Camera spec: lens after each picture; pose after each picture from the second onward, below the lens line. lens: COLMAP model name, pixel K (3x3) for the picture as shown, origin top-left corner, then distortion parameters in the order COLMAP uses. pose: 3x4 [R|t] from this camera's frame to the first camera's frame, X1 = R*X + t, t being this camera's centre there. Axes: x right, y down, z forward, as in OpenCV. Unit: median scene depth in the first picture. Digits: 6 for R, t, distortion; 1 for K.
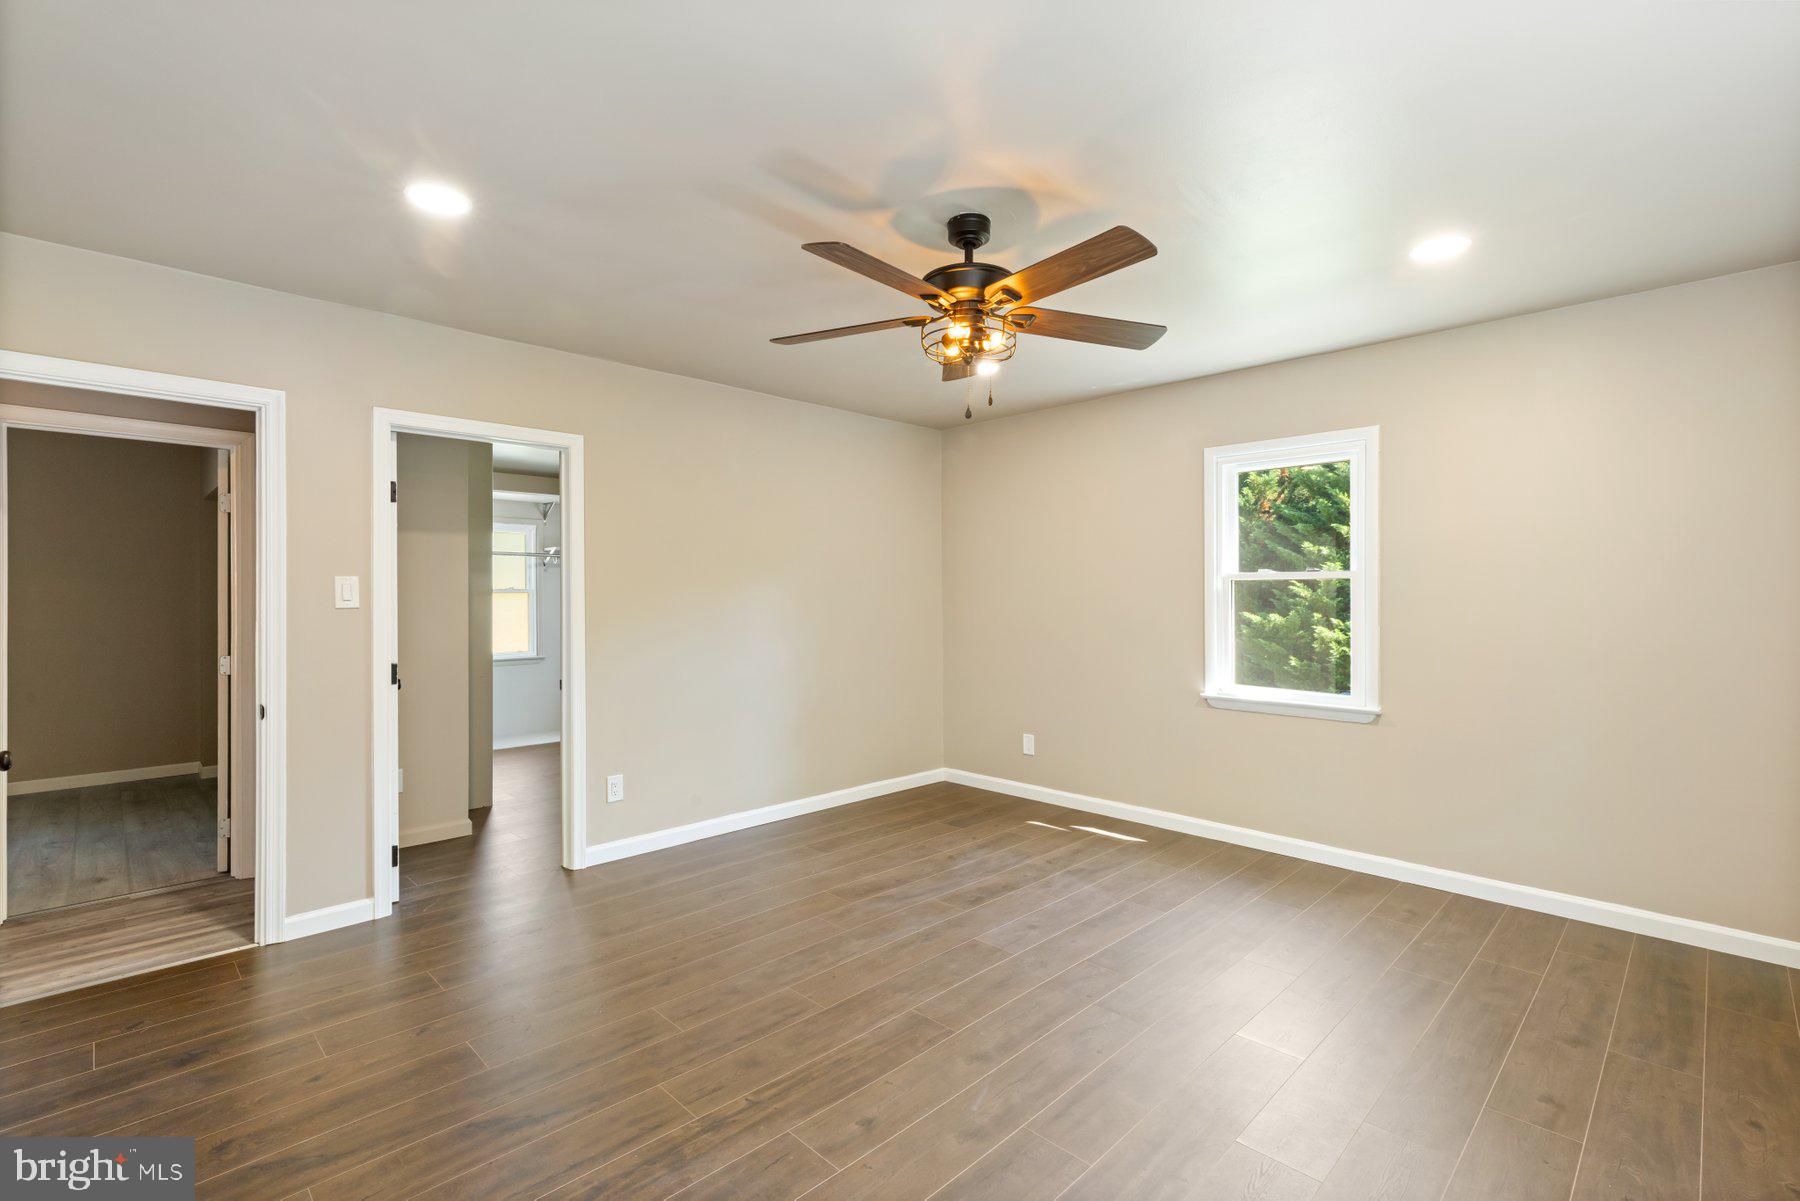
lens RADIAL K [[807.2, 0, 896.9], [0, 807.2, 596.7], [0, 0, 1]] dist [0.005245, -0.000224]
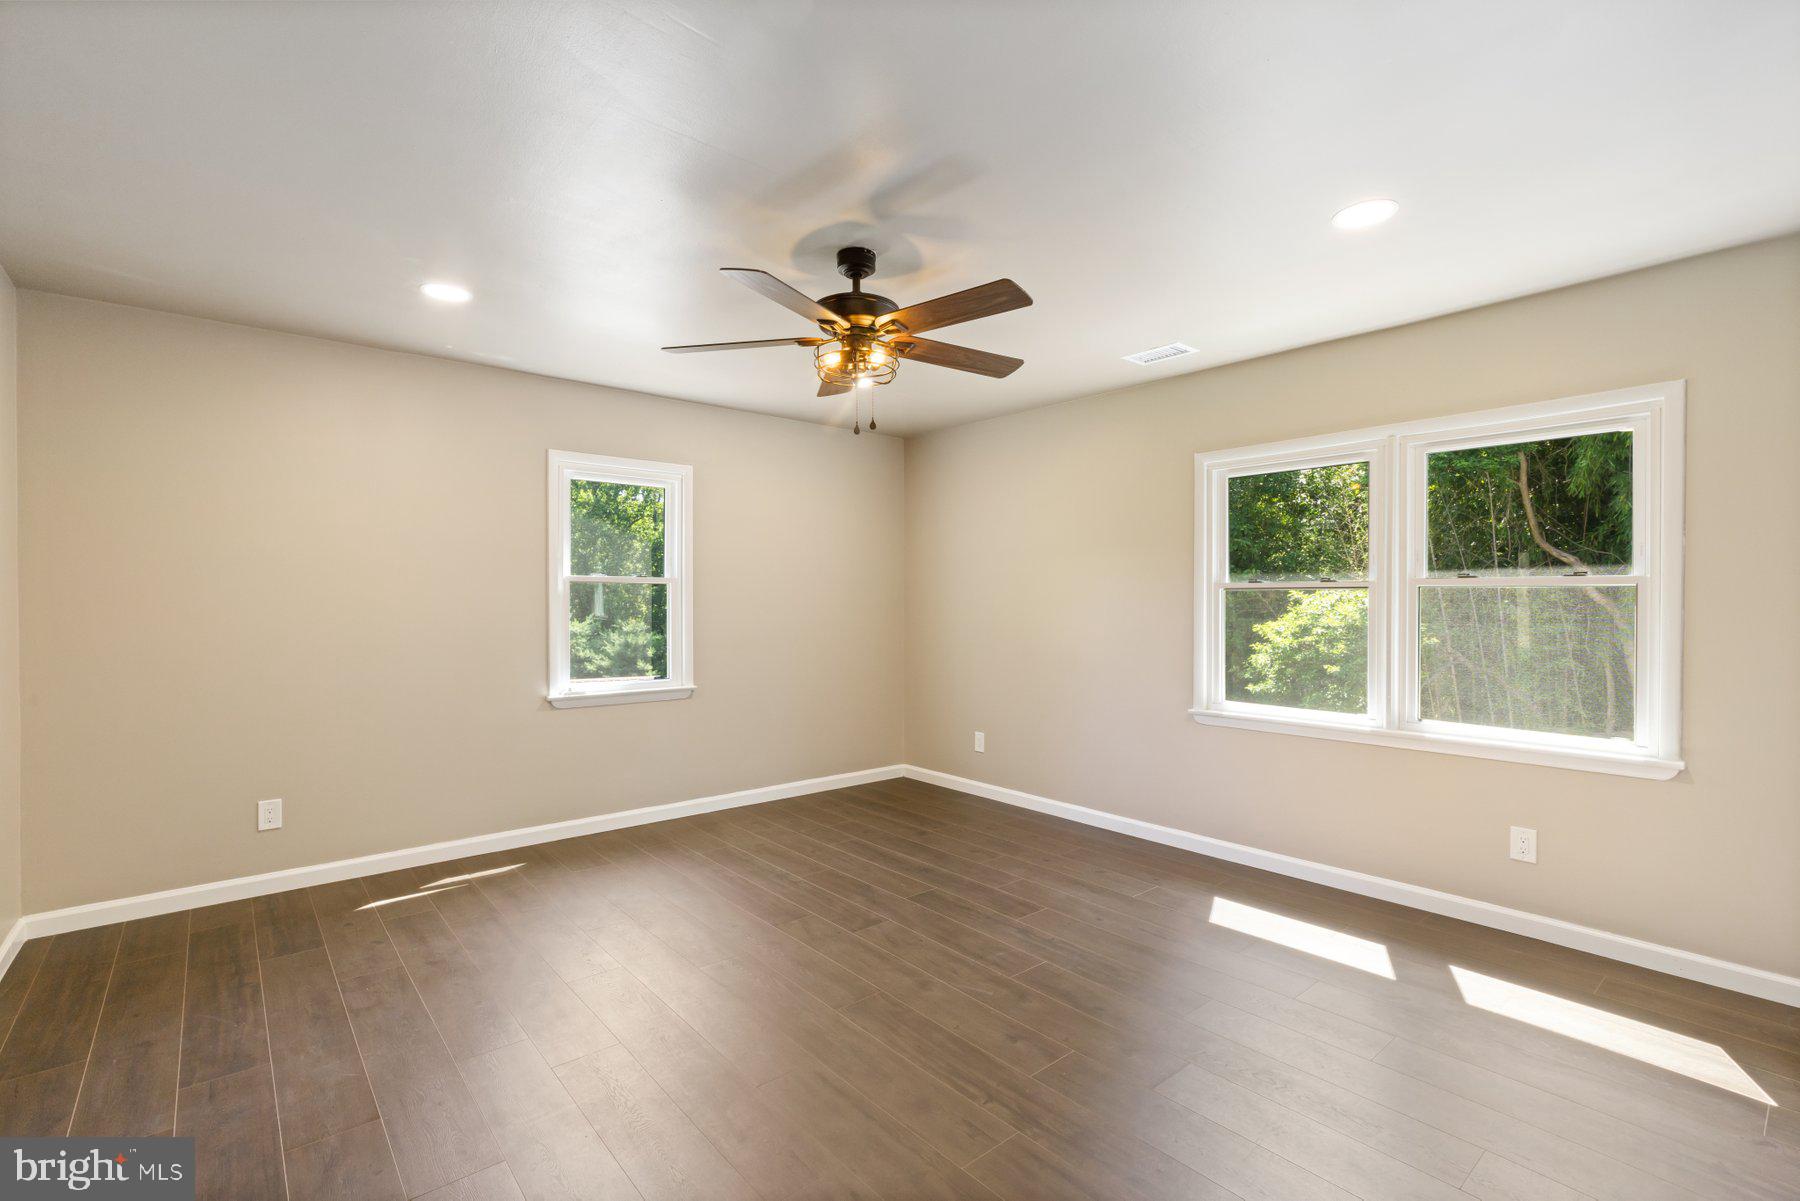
lens RADIAL K [[807.2, 0, 897.3], [0, 807.2, 603.6], [0, 0, 1]] dist [0.005245, -0.000224]
pose [[0.068300, -0.004634, 0.997654, -0.647218], [-0.003935, 0.999980, 0.004914, -0.000518], [-0.997657, -0.004261, 0.068281, 0.568104]]
